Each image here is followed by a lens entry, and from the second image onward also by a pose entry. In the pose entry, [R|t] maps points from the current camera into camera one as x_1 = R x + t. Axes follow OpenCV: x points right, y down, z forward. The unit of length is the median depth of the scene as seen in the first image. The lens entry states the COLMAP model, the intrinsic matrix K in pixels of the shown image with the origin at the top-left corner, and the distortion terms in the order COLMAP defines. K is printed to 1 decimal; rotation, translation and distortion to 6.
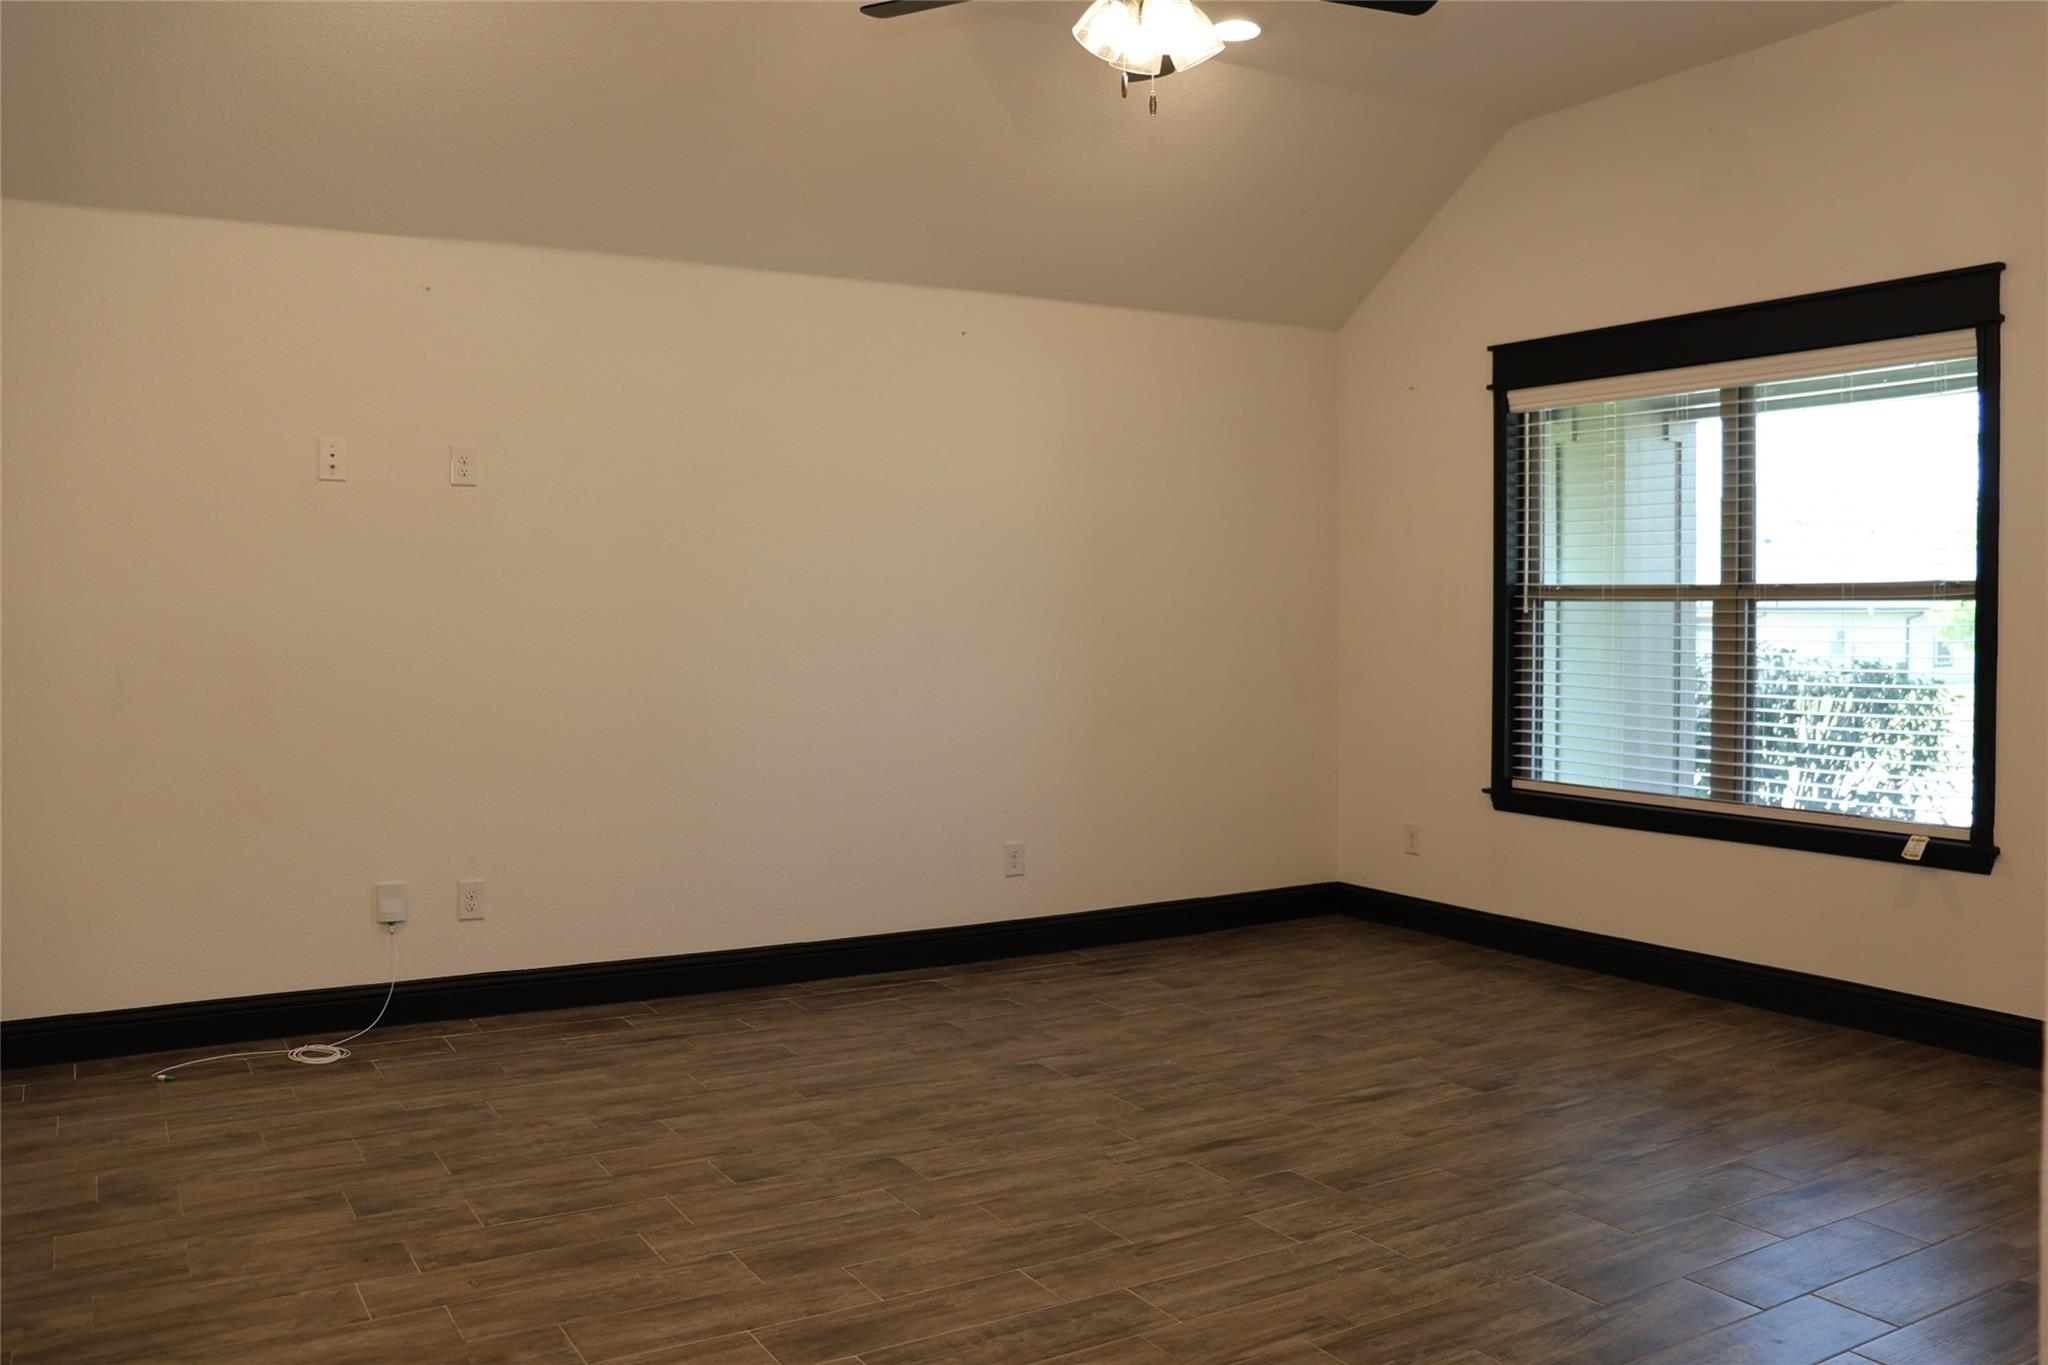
lens RADIAL K [[1639.7, 0, 1024.0], [0, 1639.7, 682.5], [0, 0, 1]] dist [-0.180029, 0.143453]
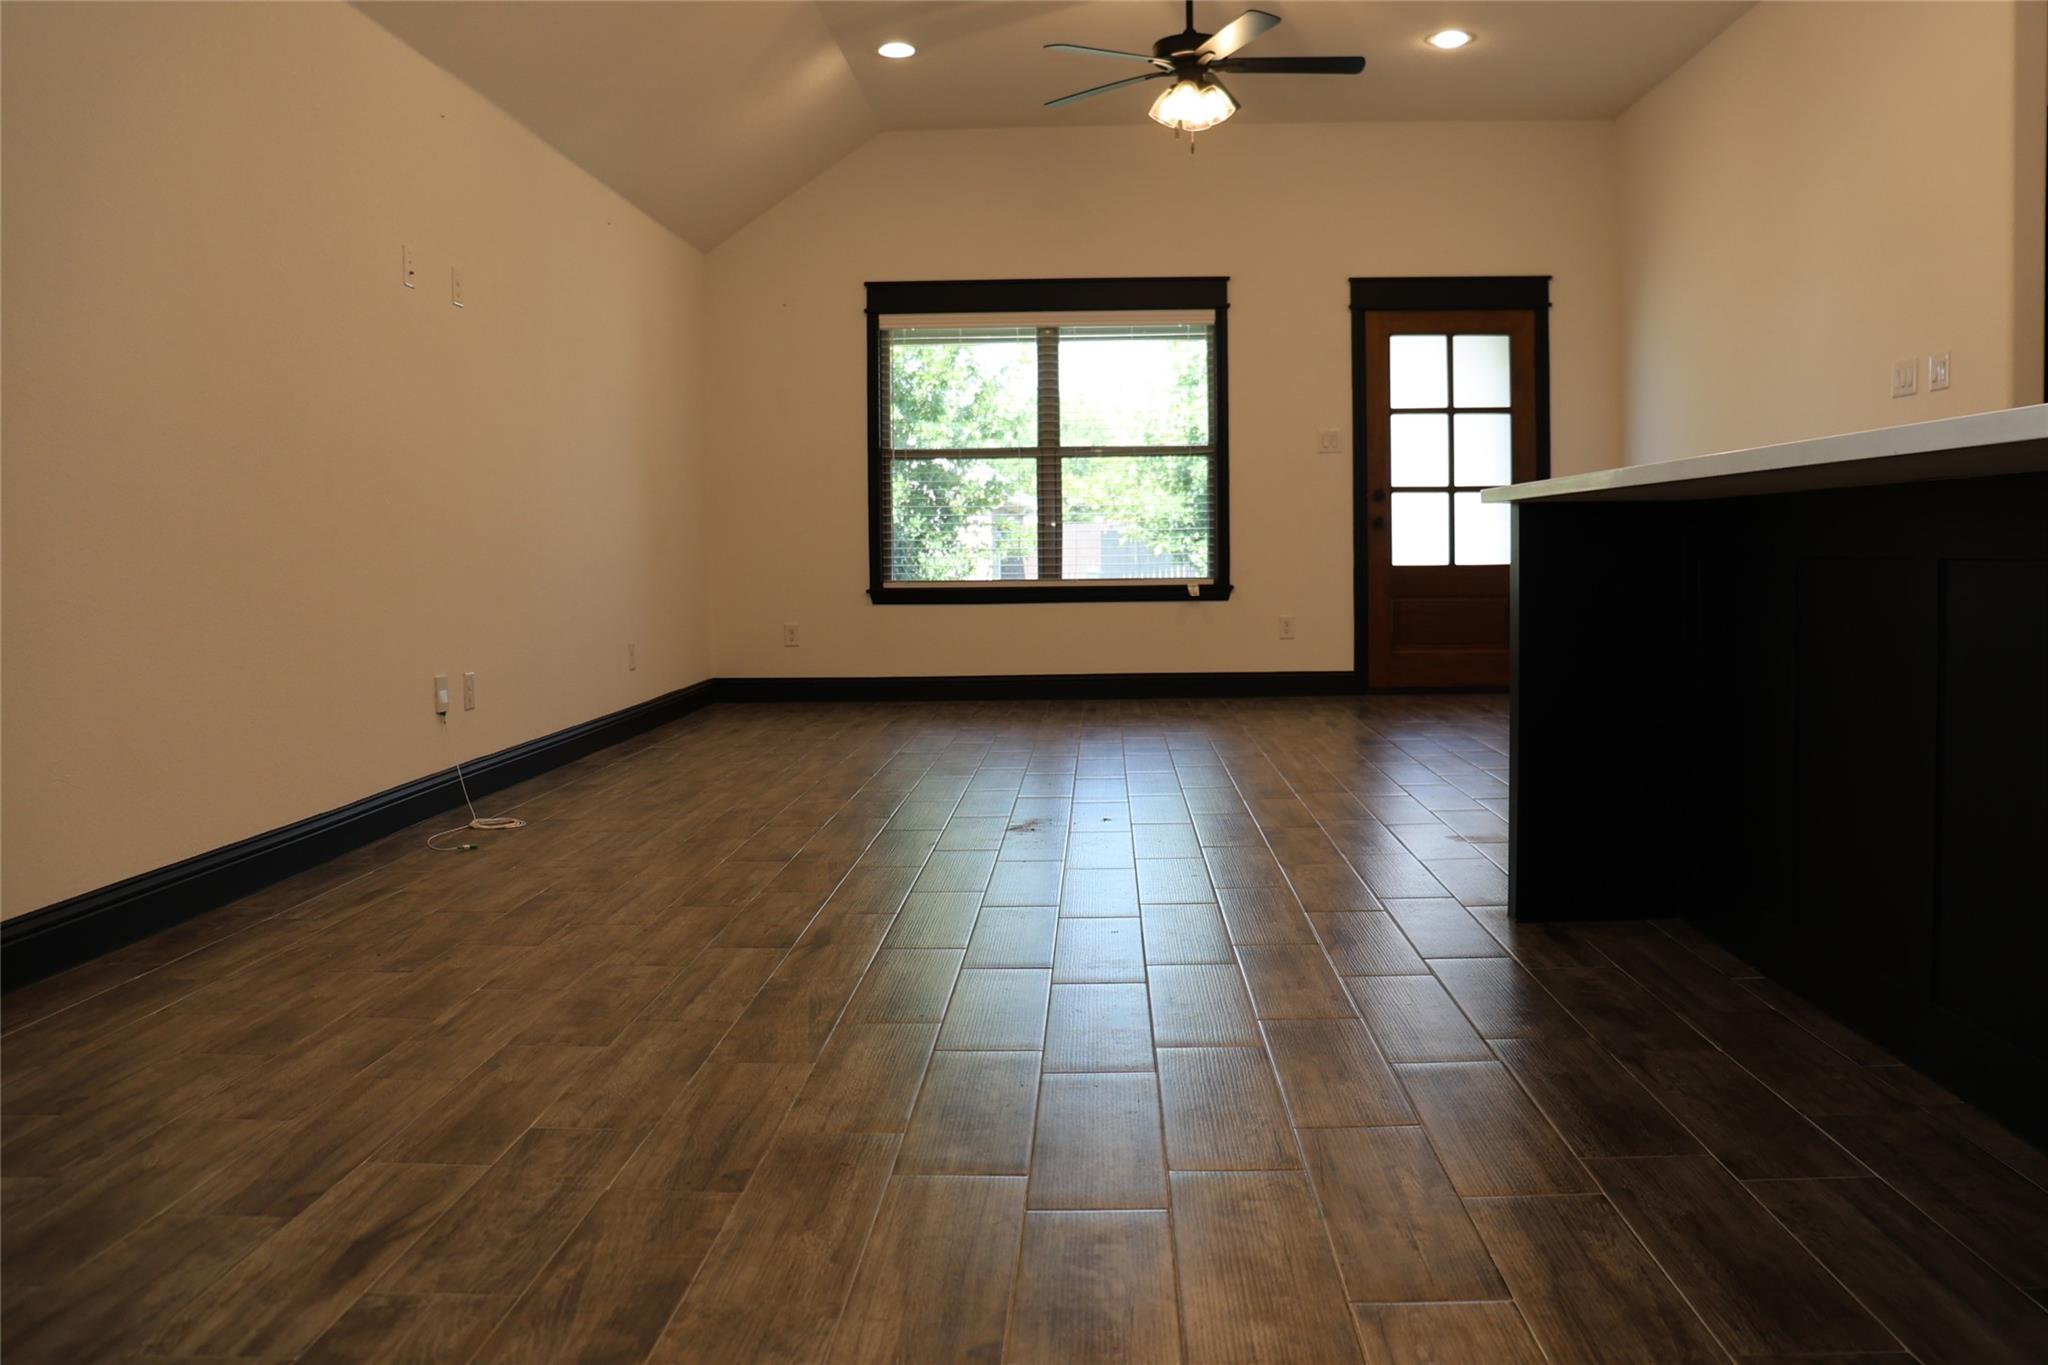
lens RADIAL K [[1639.7, 0, 1024.0], [0, 1639.7, 682.5], [0, 0, 1]] dist [-0.180029, 0.143453]
pose [[0.581920, -0.078437, 0.809454, -0.945950], [0.047086, 0.996918, 0.062753, 0.072741], [-0.811882, 0.001597, 0.583820, 0.040422]]
